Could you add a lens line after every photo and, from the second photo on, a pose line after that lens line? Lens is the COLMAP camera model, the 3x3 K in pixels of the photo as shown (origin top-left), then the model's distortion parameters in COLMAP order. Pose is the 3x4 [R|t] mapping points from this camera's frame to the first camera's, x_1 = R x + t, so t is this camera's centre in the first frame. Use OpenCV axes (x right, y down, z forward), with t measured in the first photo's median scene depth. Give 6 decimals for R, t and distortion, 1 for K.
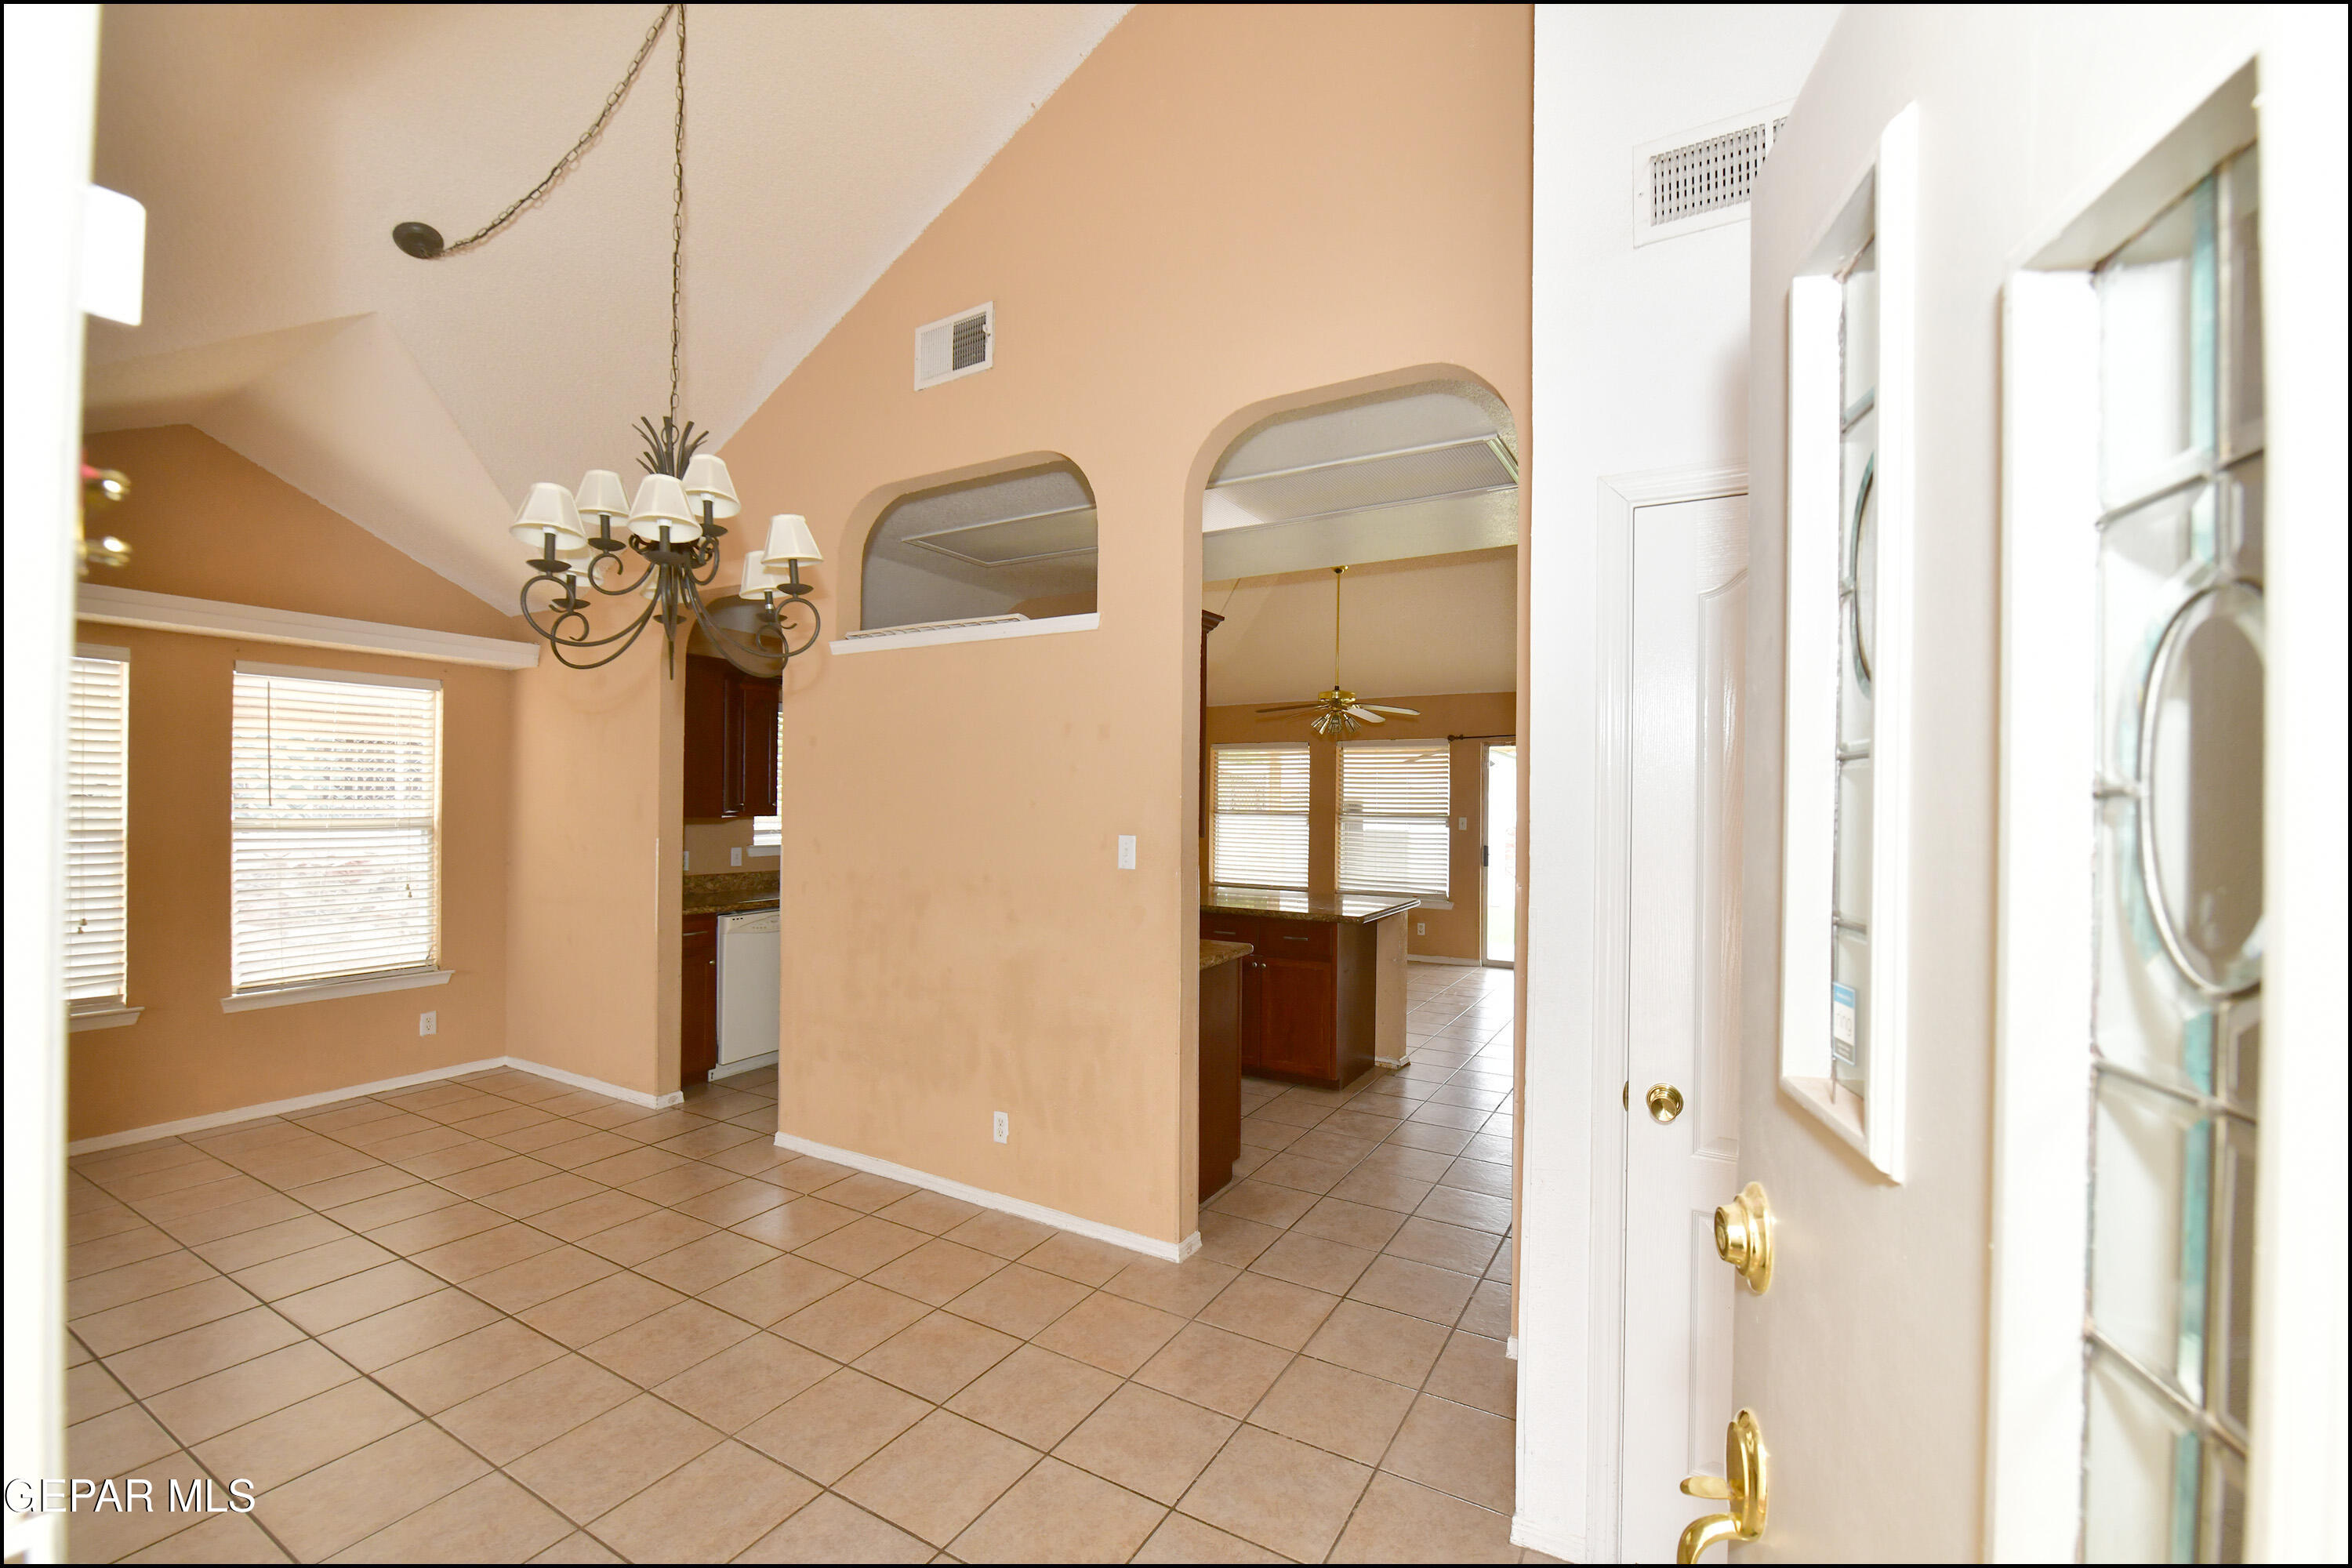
lens RADIAL K [[964.1, 0, 1194.2], [0, 964.1, 795.1], [0, 0, 1]] dist [-0.004509, -0.000315]
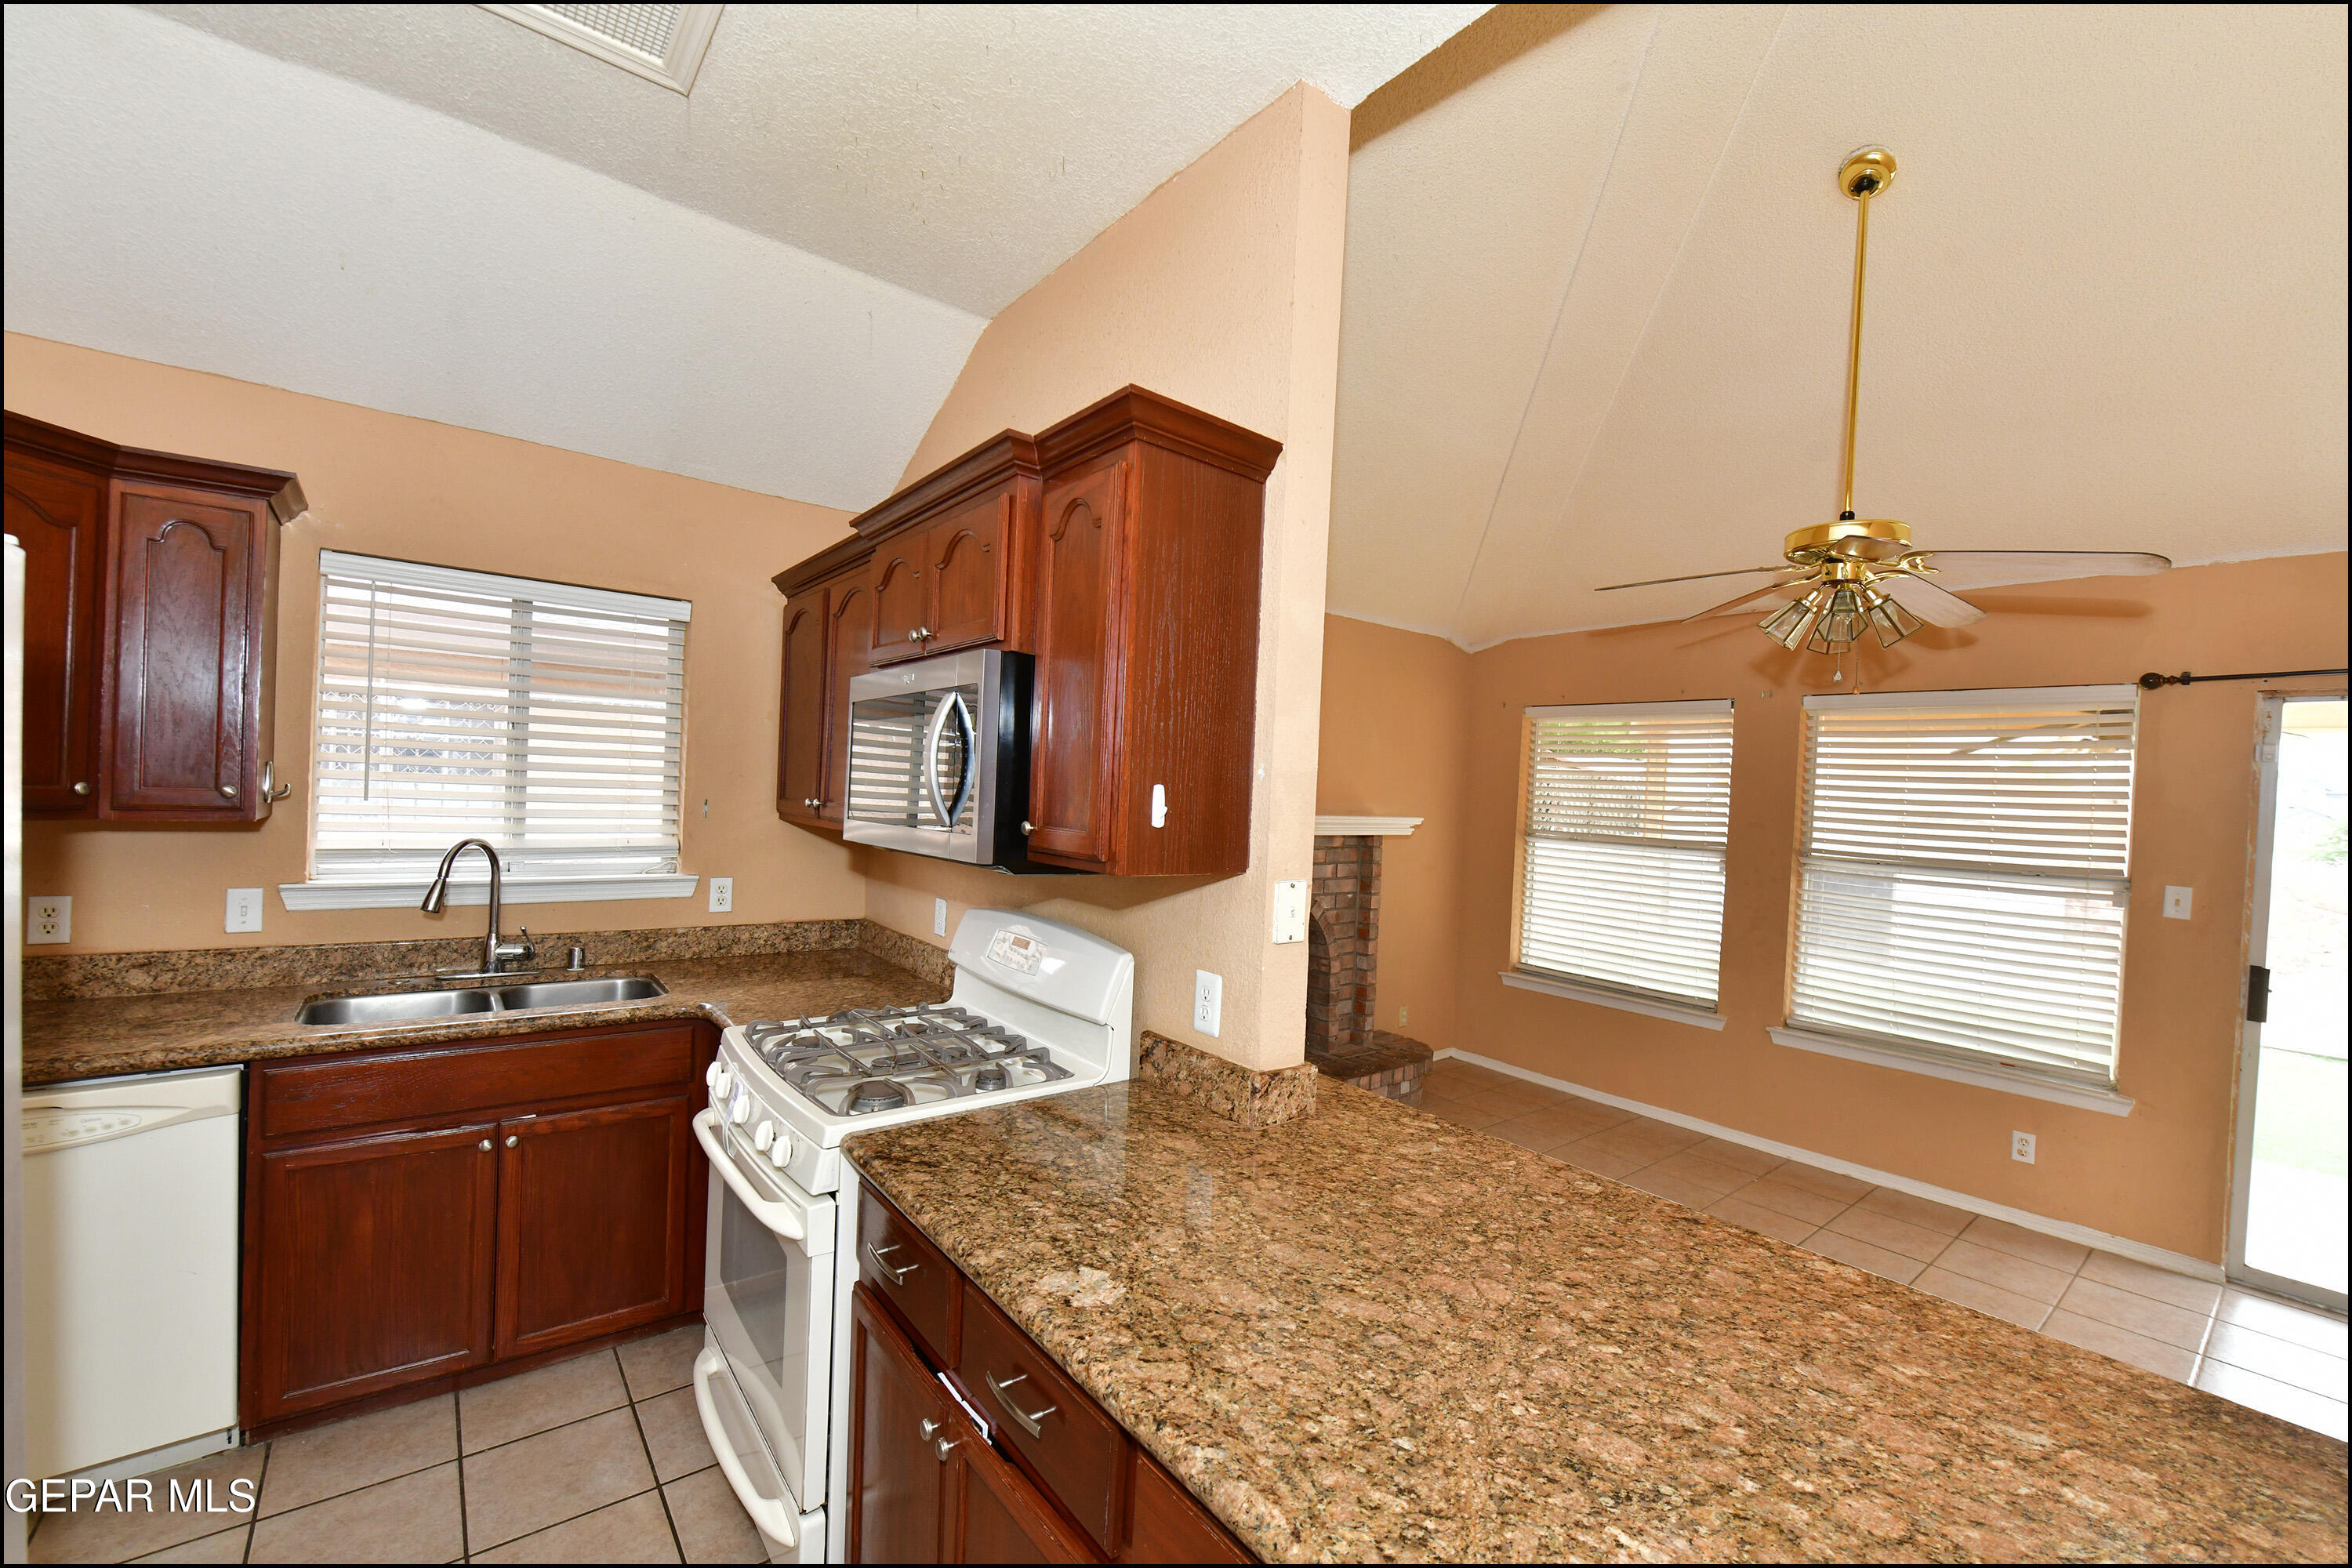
lens RADIAL K [[964.1, 0, 1177.6], [0, 964.1, 788.0], [0, 0, 1]] dist [-0.004509, -0.000315]
pose [[0.923233, 0.032338, -0.382878, 0.102816], [-0.032689, 0.999450, 0.005592, -0.010261], [0.382849, 0.007353, 0.923782, 0.941003]]
